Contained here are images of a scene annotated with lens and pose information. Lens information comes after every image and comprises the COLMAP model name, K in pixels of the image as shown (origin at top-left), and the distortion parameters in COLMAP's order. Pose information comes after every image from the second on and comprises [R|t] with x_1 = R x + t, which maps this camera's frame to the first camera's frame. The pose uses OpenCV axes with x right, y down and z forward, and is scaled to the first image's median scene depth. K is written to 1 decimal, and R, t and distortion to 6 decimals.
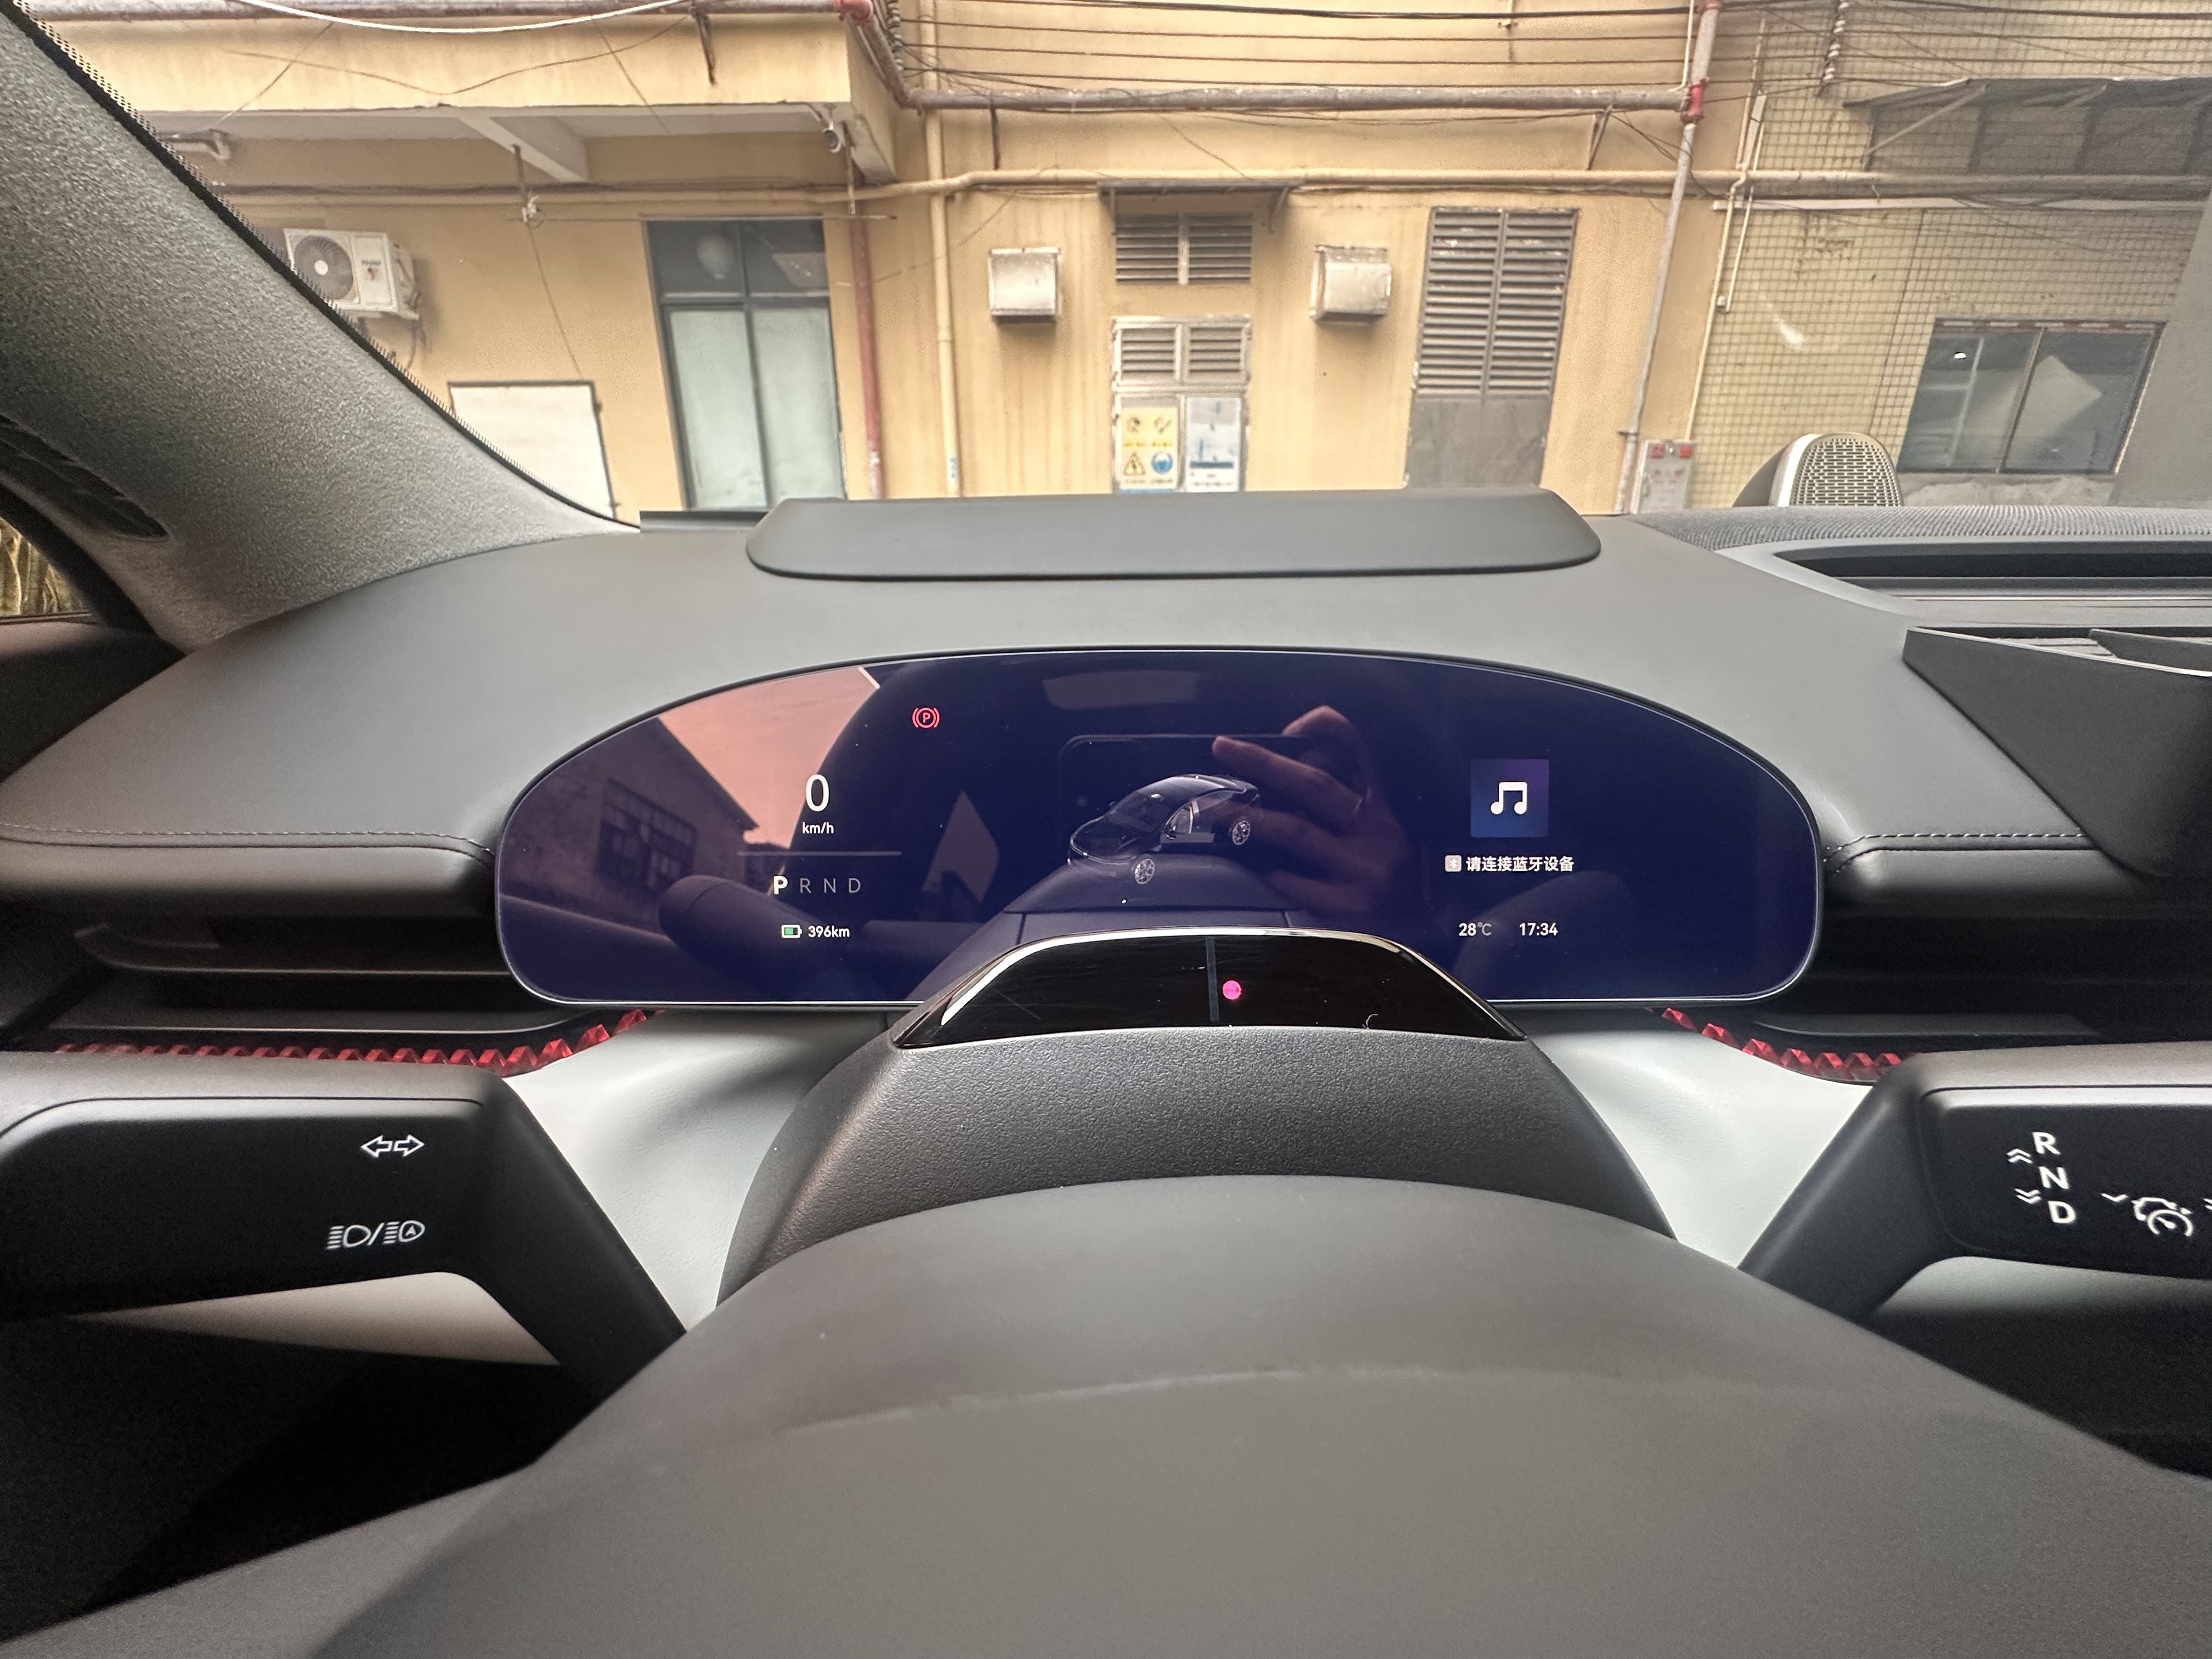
lens RADIAL K [[893.0, 0, 1107.5], [0, 893.0, 830.2], [0, 0, 1]] dist [-0.004808, 0.000500]
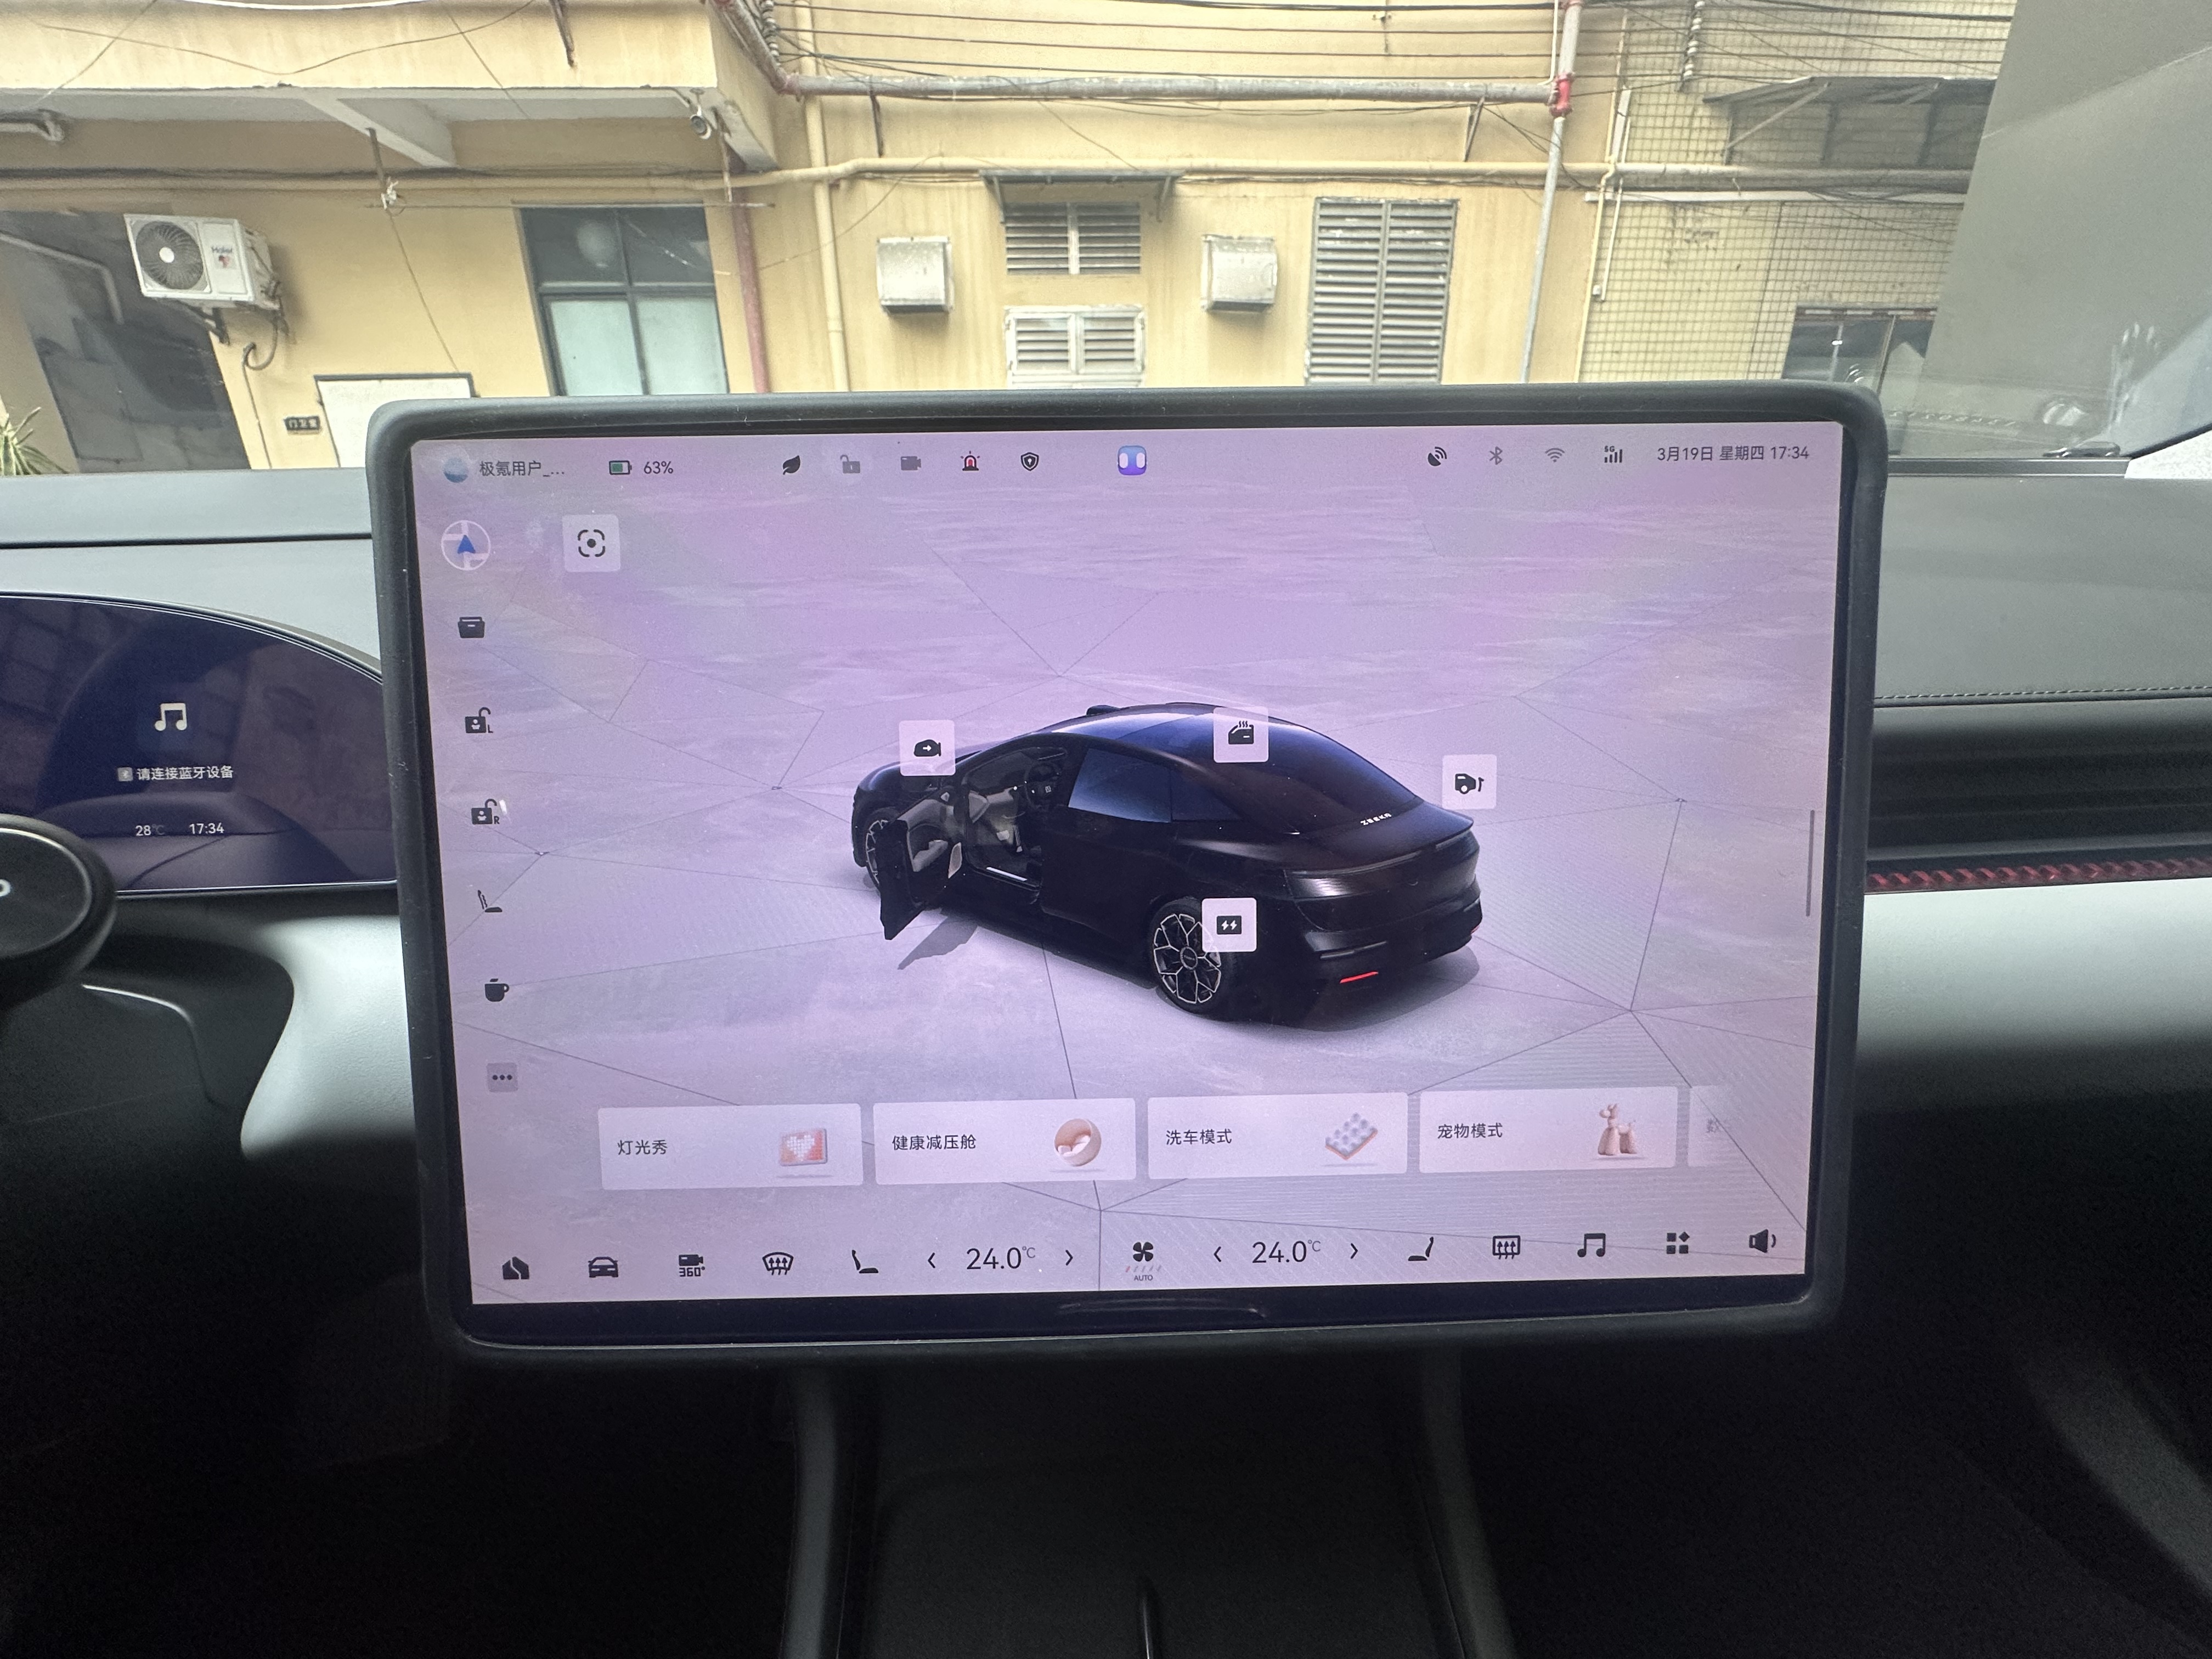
lens RADIAL K [[892.1, 0, 1107.0], [0, 892.1, 829.7], [0, 0, 1]] dist [-0.004338, 0.000489]
pose [[0.998169, -0.031215, 0.051808, 0.050491], [0.030770, 0.999483, 0.009374, 0.004342], [-0.052074, -0.007763, 0.998613, -0.007092]]
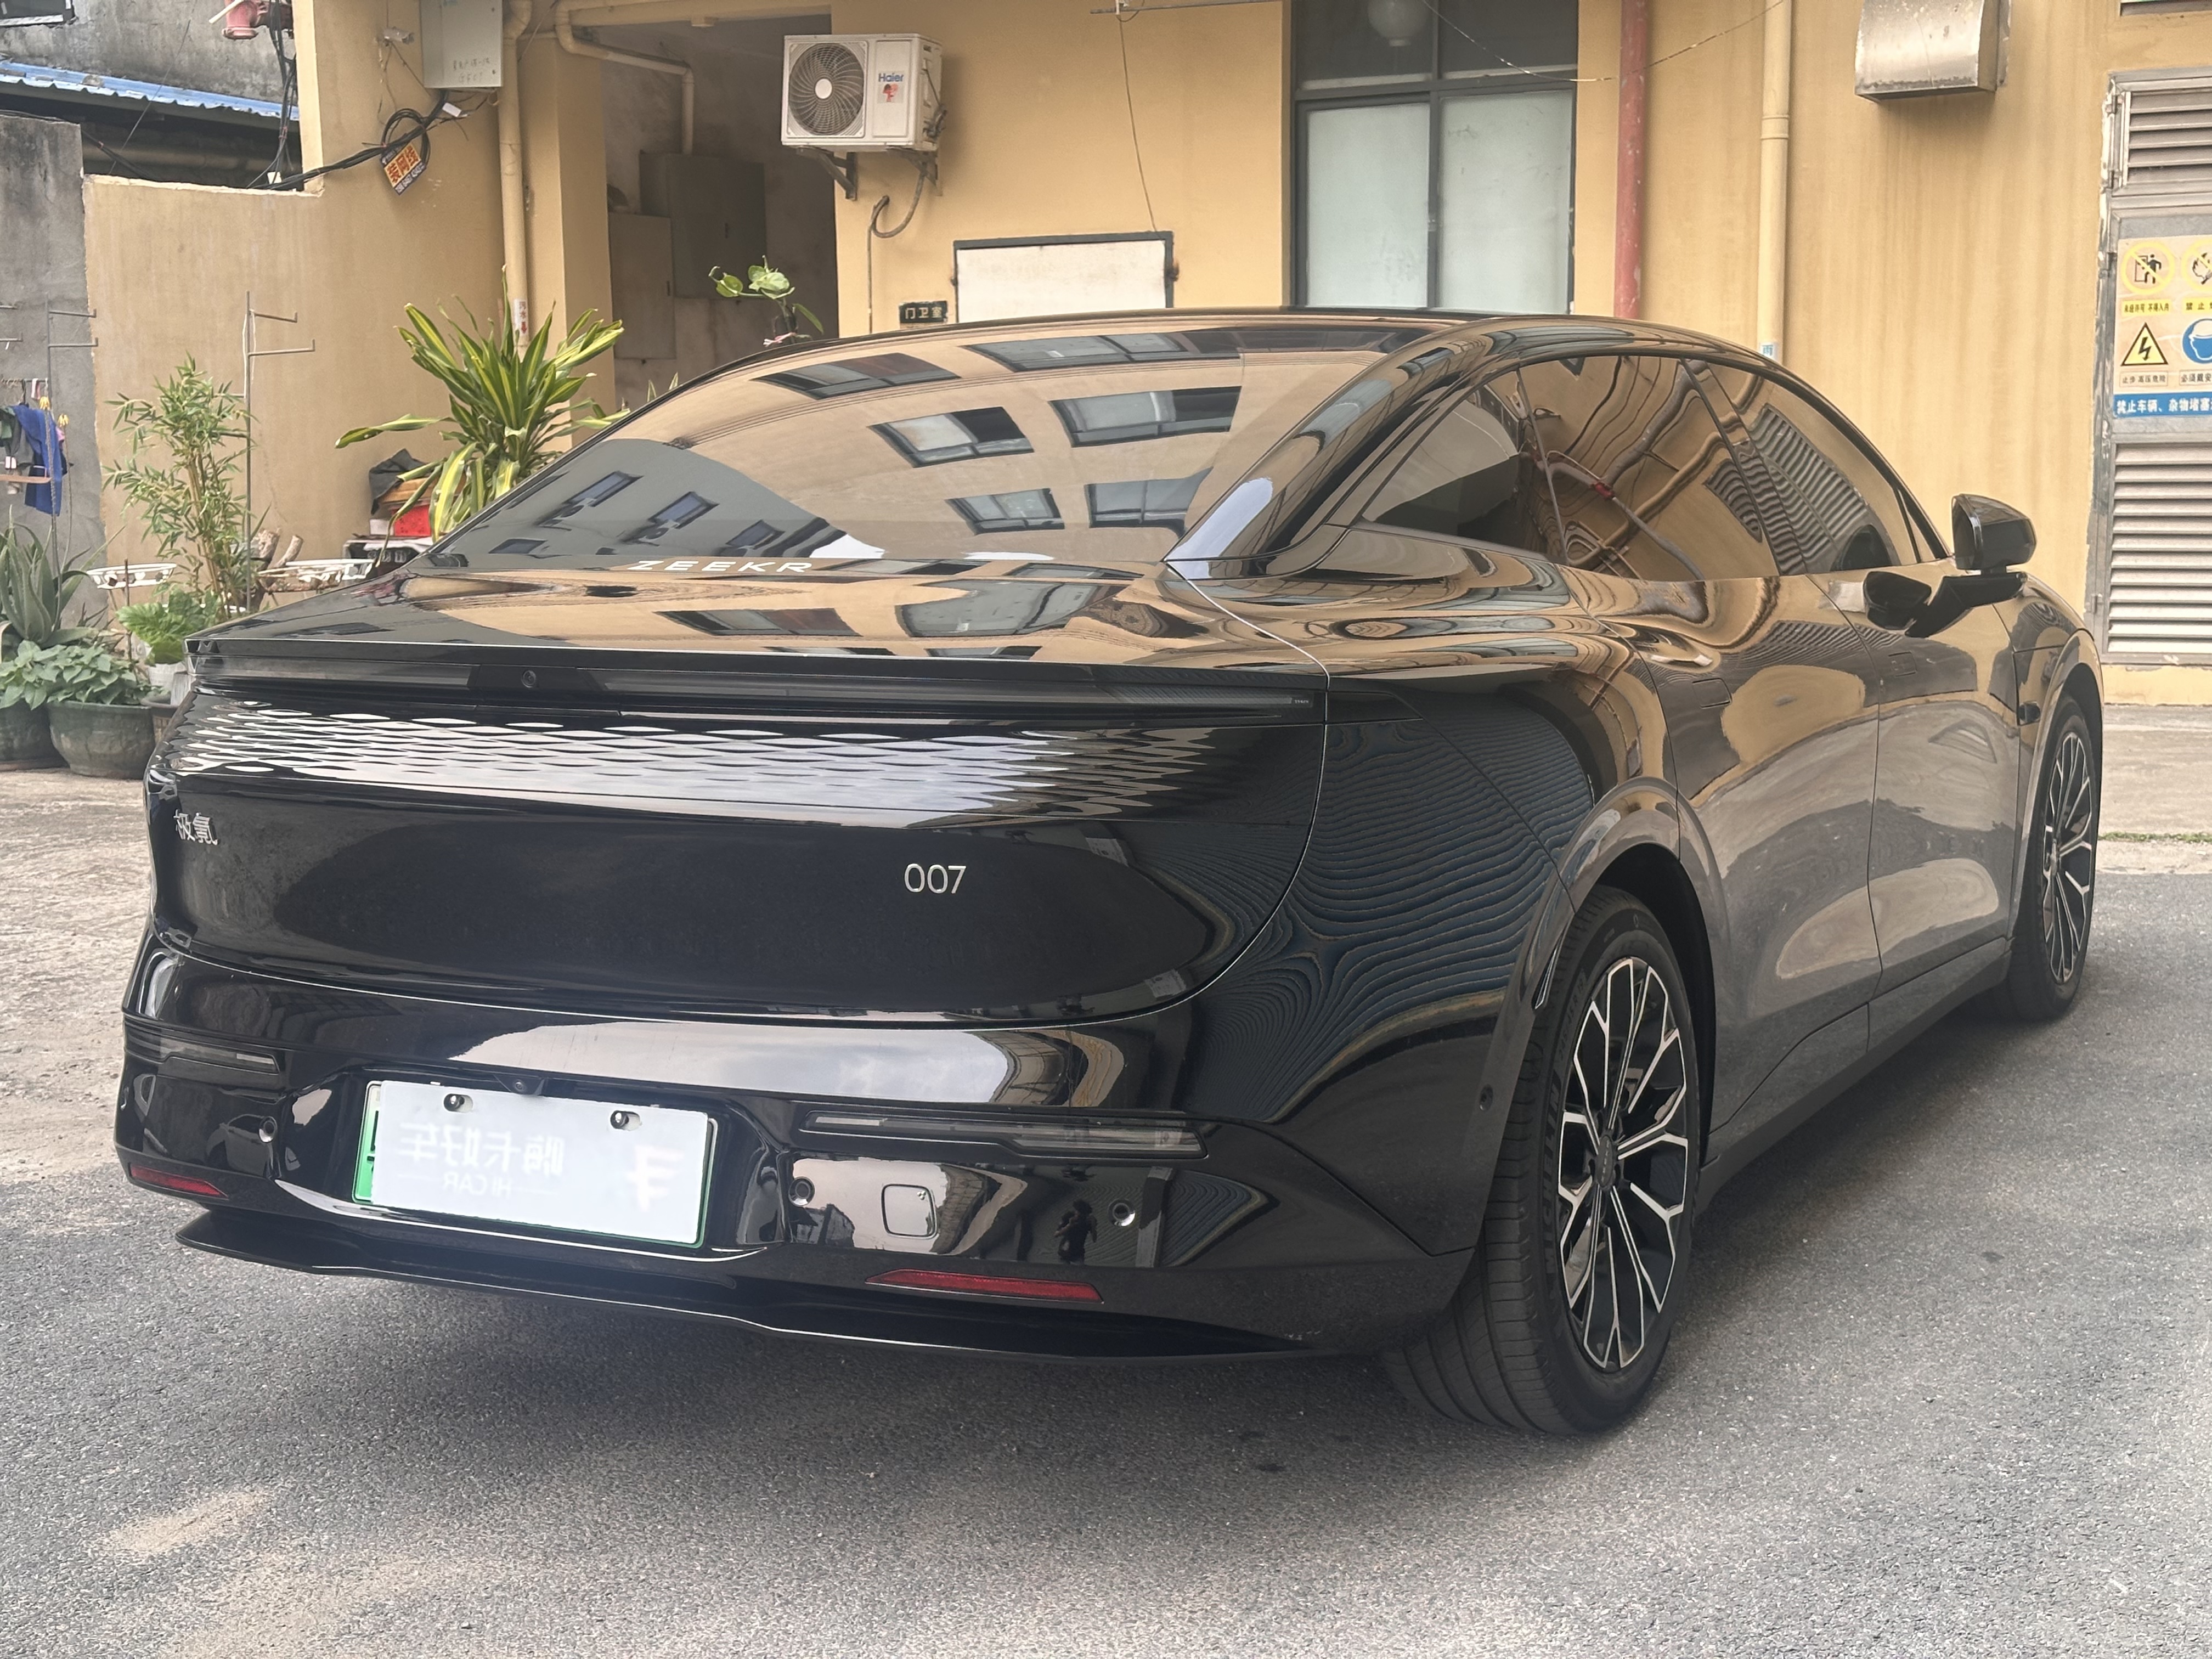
lens RADIAL K [[3081.9, 0, 1106.0], [0, 3081.9, 829.5], [0, 0, 1]] dist [0.231975, -0.556748]
pose [[0.886813, 0.053932, -0.458970, 0.353055], [-0.141357, 0.977221, -0.158297, 0.214436], [0.439978, 0.205259, 0.874236, -0.746852]]
